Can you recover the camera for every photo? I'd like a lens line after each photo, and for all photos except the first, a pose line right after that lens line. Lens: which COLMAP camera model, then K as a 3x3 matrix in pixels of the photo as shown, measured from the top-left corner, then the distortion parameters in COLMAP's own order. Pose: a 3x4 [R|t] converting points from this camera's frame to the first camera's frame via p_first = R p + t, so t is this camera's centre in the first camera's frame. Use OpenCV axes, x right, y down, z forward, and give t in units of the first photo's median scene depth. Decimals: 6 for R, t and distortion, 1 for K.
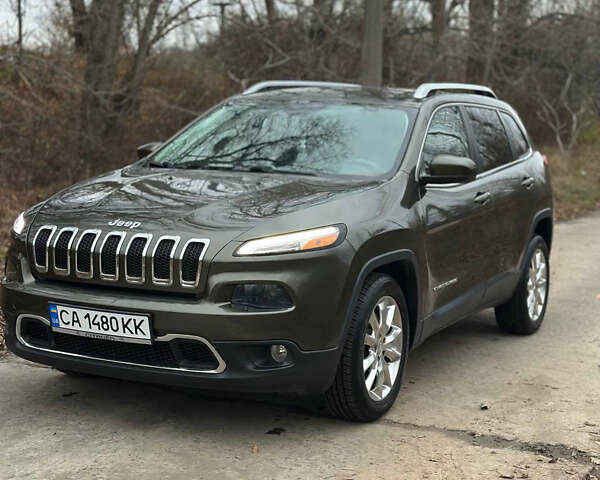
lens RADIAL K [[1101.4, 0, 309.4], [0, 1101.4, 249.2], [0, 0, 1]] dist [0.132101, 0.112858]
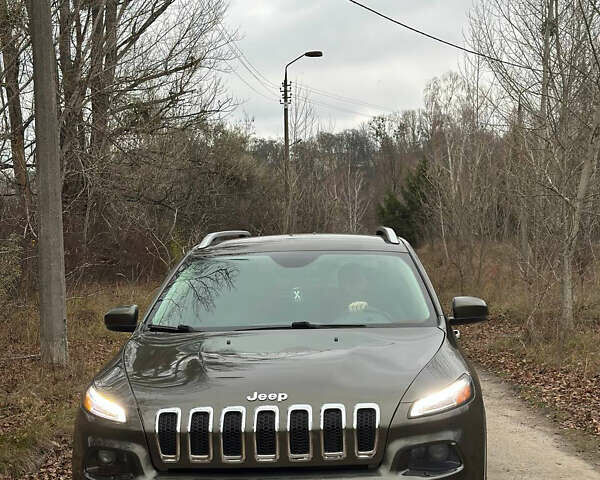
lens RADIAL K [[1101.4, 0, 309.4], [0, 1101.4, 249.2], [0, 0, 1]] dist [0.132101, 0.112858]
pose [[0.918056, -0.053628, 0.392808, -0.502106], [0.099733, 0.990186, -0.097905, -0.052588], [-0.383702, 0.129058, 0.914394, 0.134584]]
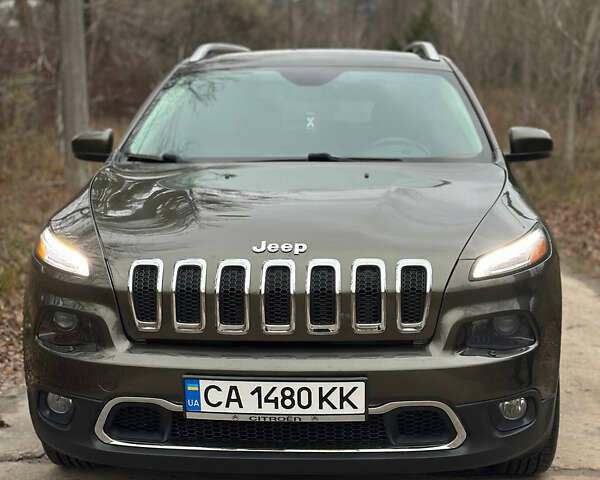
lens RADIAL K [[1101.4, 0, 309.4], [0, 1101.4, 249.2], [0, 0, 1]] dist [0.132101, 0.112858]
pose [[0.917702, -0.086417, 0.387757, -0.424676], [0.077551, 0.996245, 0.038487, -0.048049], [-0.389627, -0.005248, 0.920958, 0.377423]]
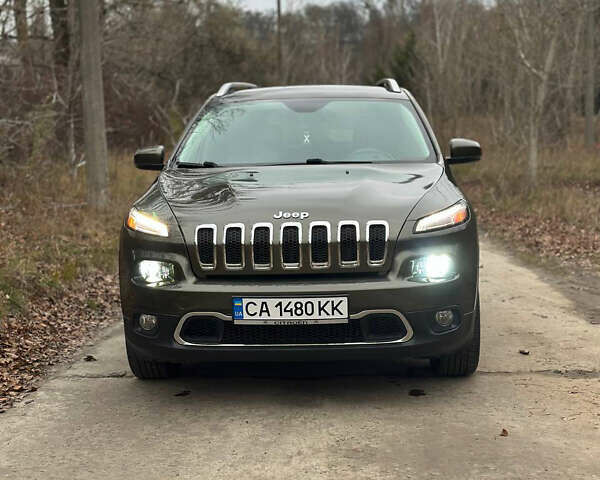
lens RADIAL K [[1101.4, 0, 309.4], [0, 1101.4, 249.2], [0, 0, 1]] dist [0.132101, 0.112858]
pose [[0.912688, -0.094353, 0.397616, -0.589171], [0.097236, 0.995177, 0.012955, -0.002695], [-0.396920, 0.026839, 0.917461, 0.026446]]
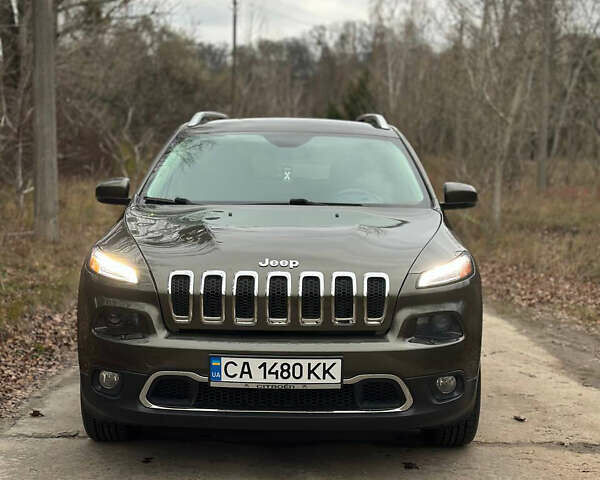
lens RADIAL K [[1101.4, 0, 309.4], [0, 1101.4, 249.2], [0, 0, 1]] dist [0.132101, 0.112858]
pose [[0.893943, -0.052325, 0.445115, -0.572672], [0.065004, 0.997797, -0.013255, -0.021523], [-0.443441, 0.040784, 0.895375, 0.158738]]
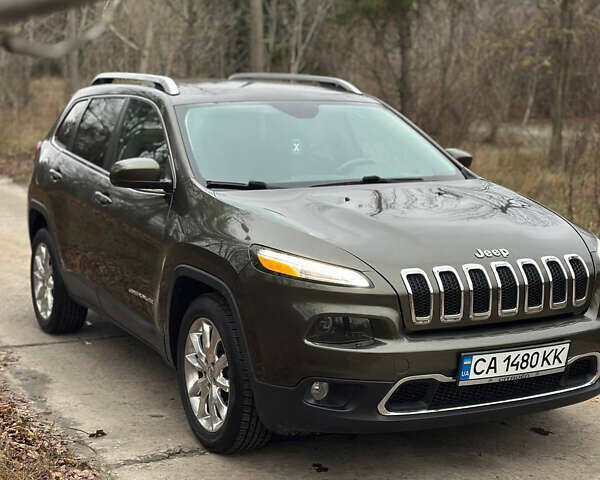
lens RADIAL K [[1101.4, 0, 309.4], [0, 1101.4, 249.2], [0, 0, 1]] dist [0.132101, 0.112858]
pose [[0.579473, -0.148305, 0.801384, -1.019043], [0.109121, 0.988569, 0.104042, -0.142284], [-0.807653, 0.027159, 0.589033, 0.595895]]
